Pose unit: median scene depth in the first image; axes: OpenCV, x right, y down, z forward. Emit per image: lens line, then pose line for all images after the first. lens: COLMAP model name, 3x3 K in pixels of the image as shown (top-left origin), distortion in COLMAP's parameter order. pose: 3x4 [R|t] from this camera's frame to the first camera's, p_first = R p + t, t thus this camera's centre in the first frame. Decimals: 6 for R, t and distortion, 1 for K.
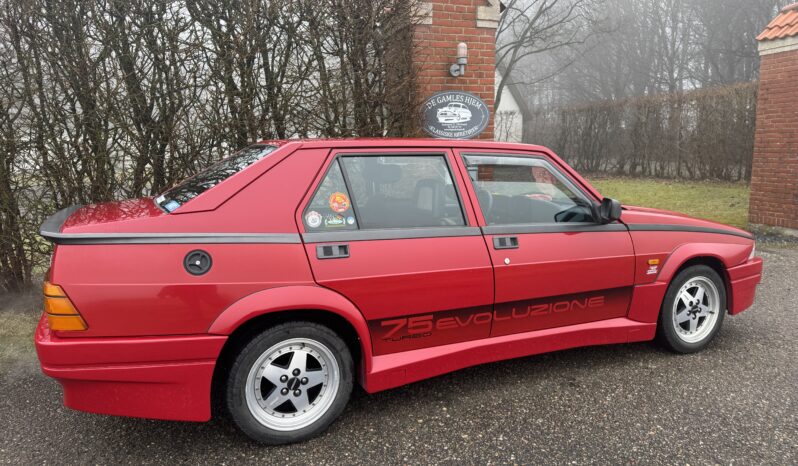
lens RADIAL K [[559.6, 0, 399.0], [0, 559.6, 233.0], [0, 0, 1]] dist [0.068425, -0.066943]
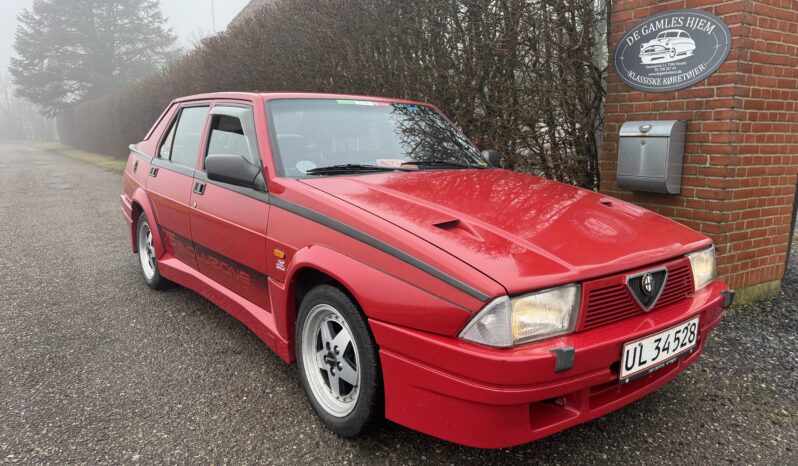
lens RADIAL K [[584.1, 0, 399.0], [0, 584.1, 233.0], [0, 0, 1]] dist [0.006571, 0.002431]
pose [[0.244380, 0.183506, -0.952158, 1.517530], [-0.143094, 0.978004, 0.151761, -0.140446], [0.959063, 0.099161, 0.265263, 1.206761]]
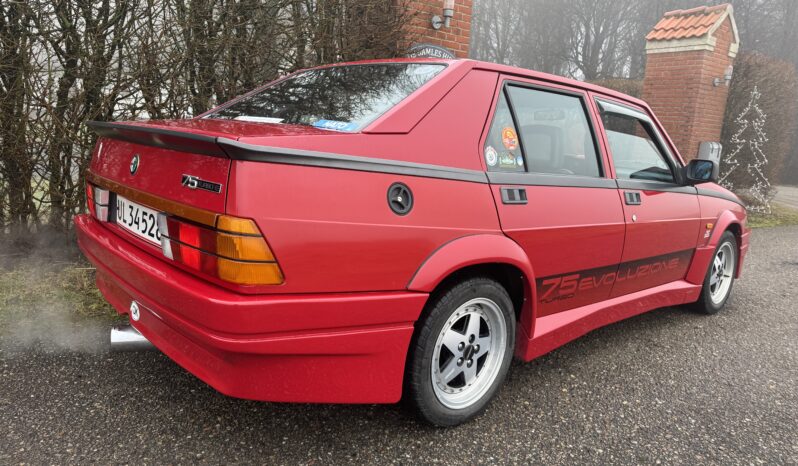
lens RADIAL K [[559.6, 0, 399.0], [0, 559.6, 233.0], [0, 0, 1]] dist [0.068425, -0.066943]
pose [[0.948809, 0.029017, 0.314514, -0.526875], [-0.042614, 0.998427, 0.036440, 0.063222], [-0.312962, -0.047977, 0.948553, 0.244321]]
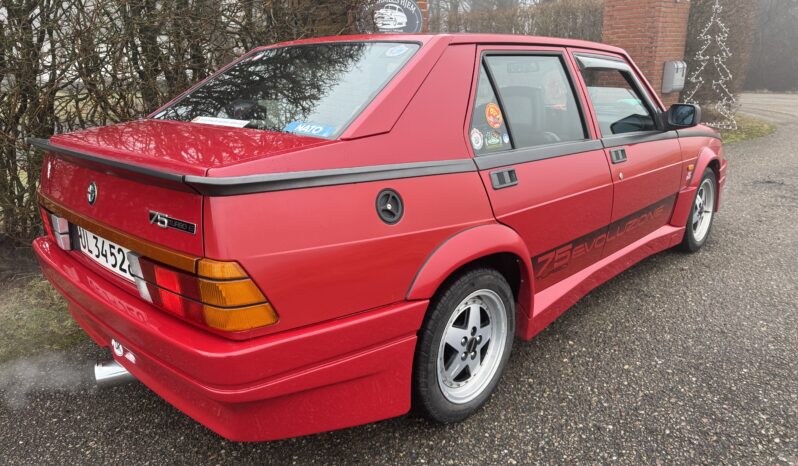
lens RADIAL K [[559.6, 0, 399.0], [0, 559.6, 233.0], [0, 0, 1]] dist [0.068425, -0.066943]
pose [[0.927252, -0.105759, 0.359192, -0.533415], [0.055843, 0.987614, 0.146629, -0.015433], [-0.370250, -0.115904, 0.921673, 0.299906]]
